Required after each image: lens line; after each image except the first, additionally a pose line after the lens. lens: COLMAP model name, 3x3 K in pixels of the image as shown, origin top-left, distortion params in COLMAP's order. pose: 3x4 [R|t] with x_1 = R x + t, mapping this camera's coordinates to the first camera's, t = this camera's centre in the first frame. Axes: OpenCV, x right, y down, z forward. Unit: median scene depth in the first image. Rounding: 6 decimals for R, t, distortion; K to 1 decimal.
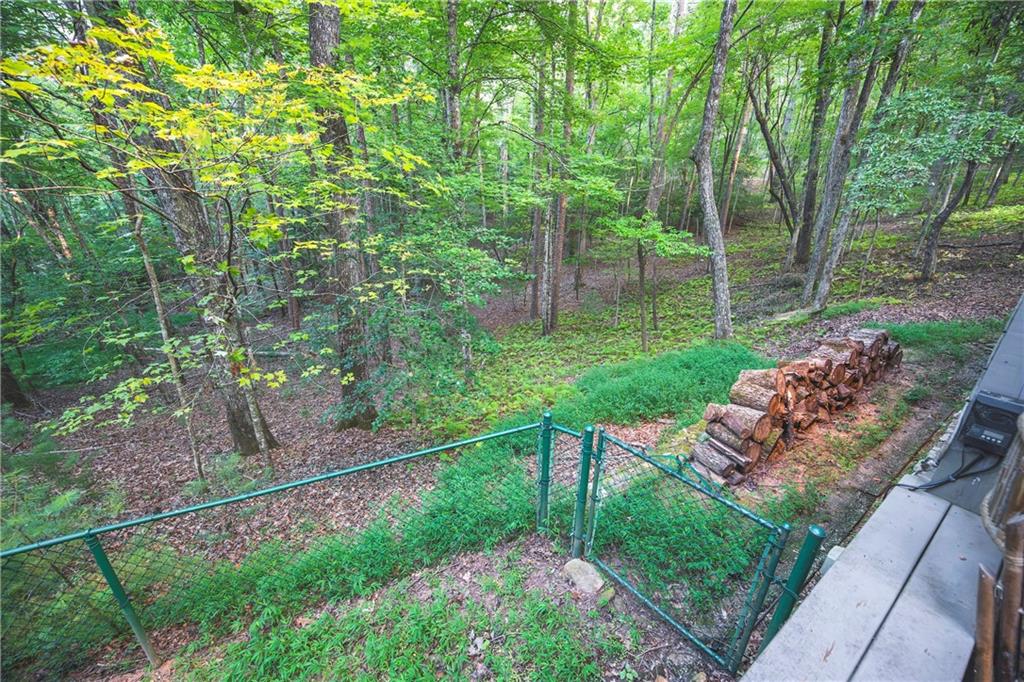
lens RADIAL K [[397.6, 0, 514.3], [0, 397.6, 341.1], [0, 0, 1]] dist [-0.002569, -0.000016]
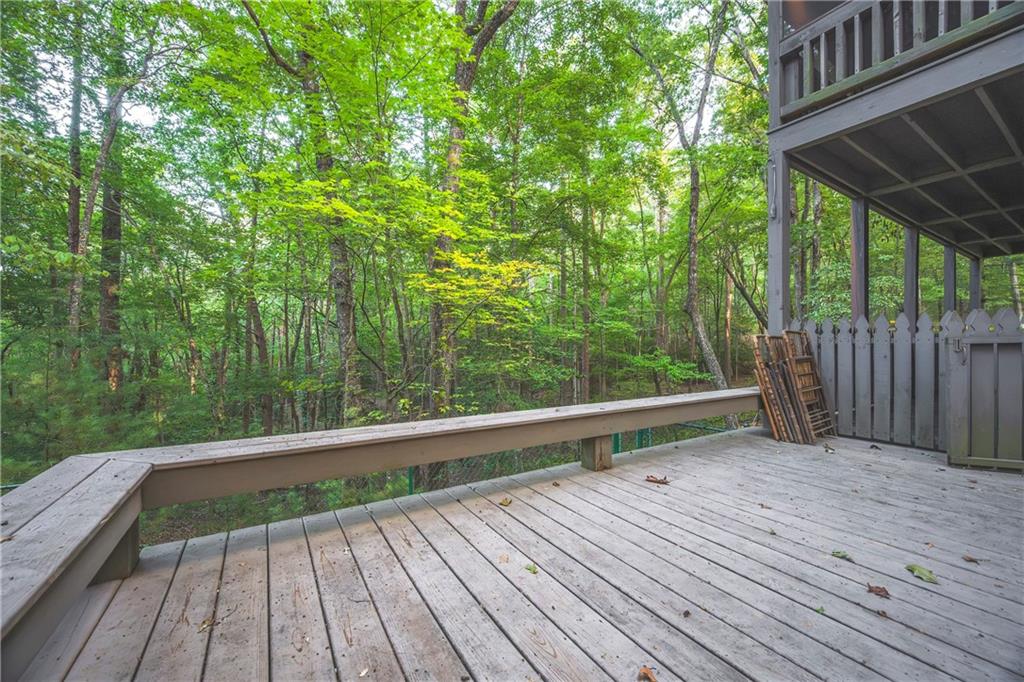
lens RADIAL K [[397.6, 0, 514.3], [0, 397.6, 341.1], [0, 0, 1]] dist [-0.002569, -0.000016]
pose [[0.999173, -0.015917, -0.037425, -0.049235], [0.000374, 0.923791, -0.382897, 0.087652], [0.040667, 0.382566, 0.923033, -0.135166]]
